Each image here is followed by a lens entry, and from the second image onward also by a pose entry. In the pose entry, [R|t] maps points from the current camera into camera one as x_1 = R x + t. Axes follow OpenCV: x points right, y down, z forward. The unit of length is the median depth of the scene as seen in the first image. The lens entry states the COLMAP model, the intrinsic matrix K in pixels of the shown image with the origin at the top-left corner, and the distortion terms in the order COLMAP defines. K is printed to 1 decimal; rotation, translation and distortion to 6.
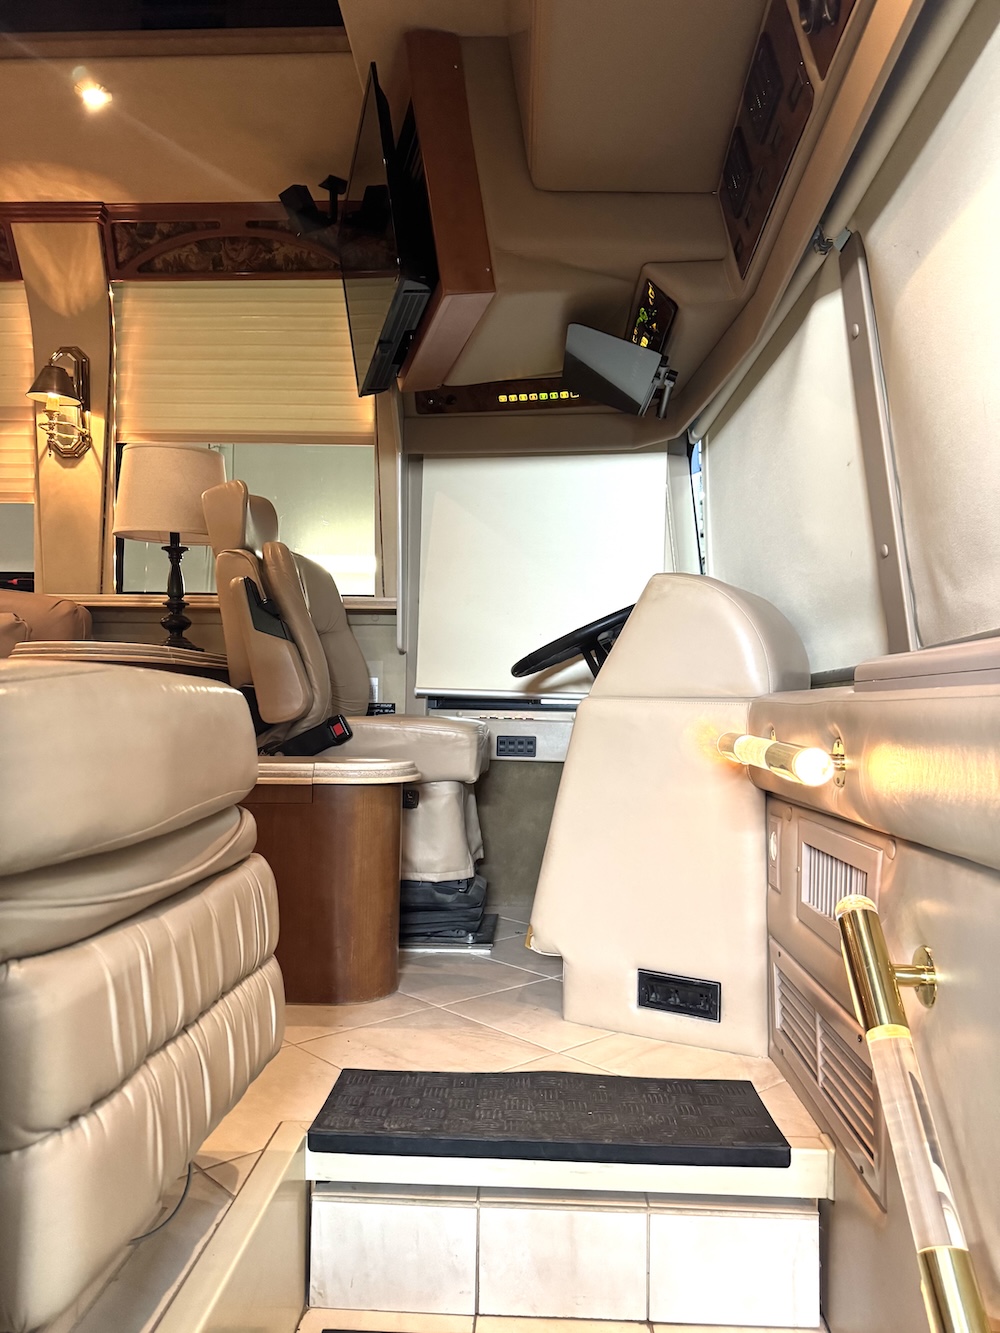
lens RADIAL K [[941.1, 0, 500.8], [0, 941.1, 675.2], [0, 0, 1]] dist [0.038064, -0.034771]
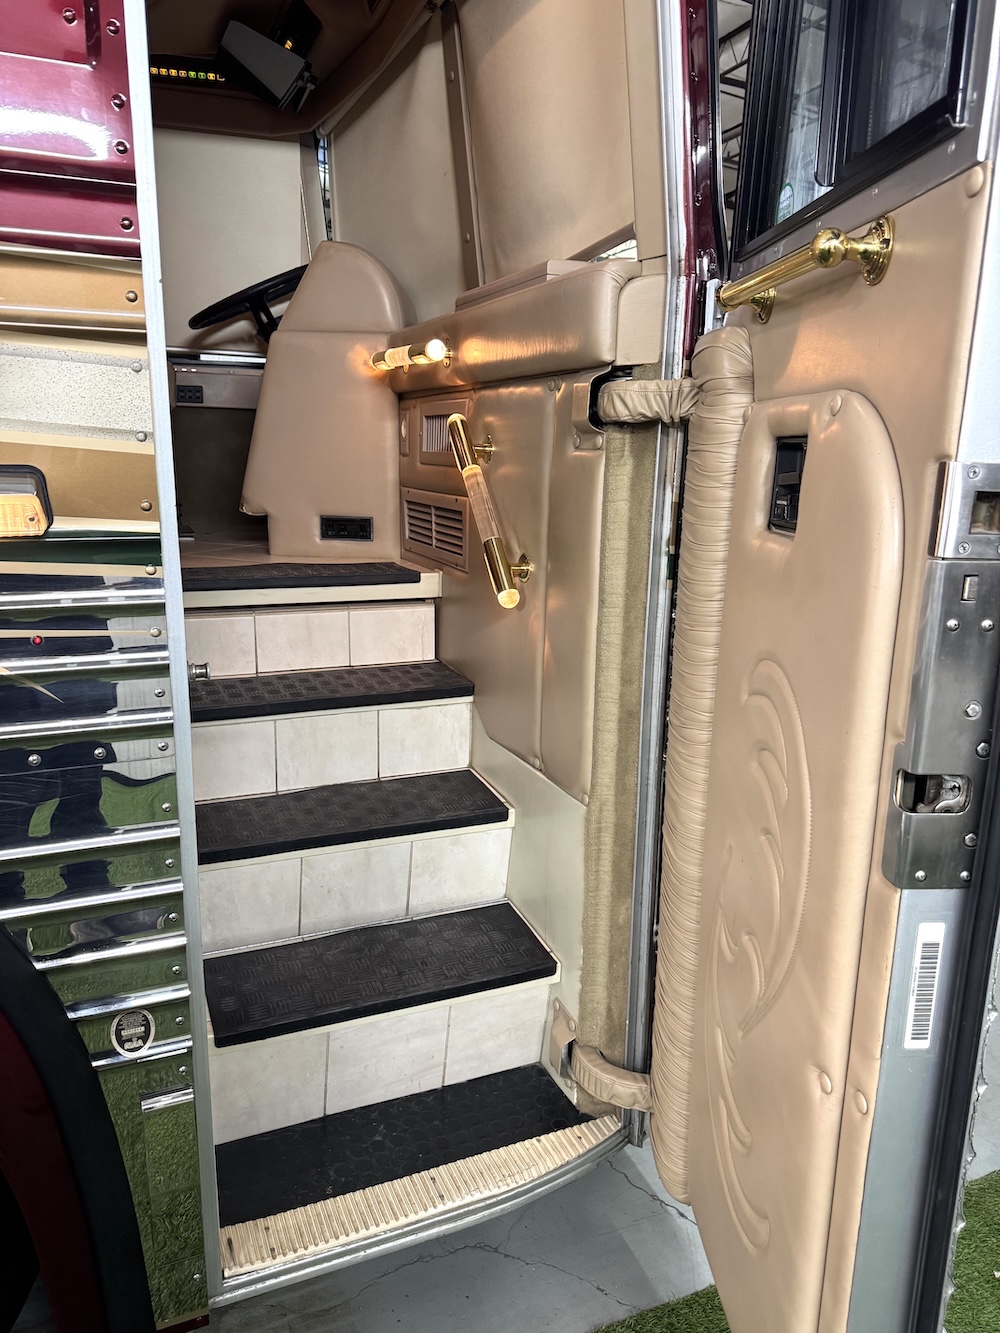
lens RADIAL K [[941.1, 0, 504.8], [0, 941.1, 664.1], [0, 0, 1]] dist [0.038064, -0.034771]
pose [[0.904950, -0.092903, 0.415252, -0.250533], [-0.023403, 0.963531, 0.266570, 0.124771], [-0.424874, -0.250951, 0.869774, -0.555528]]
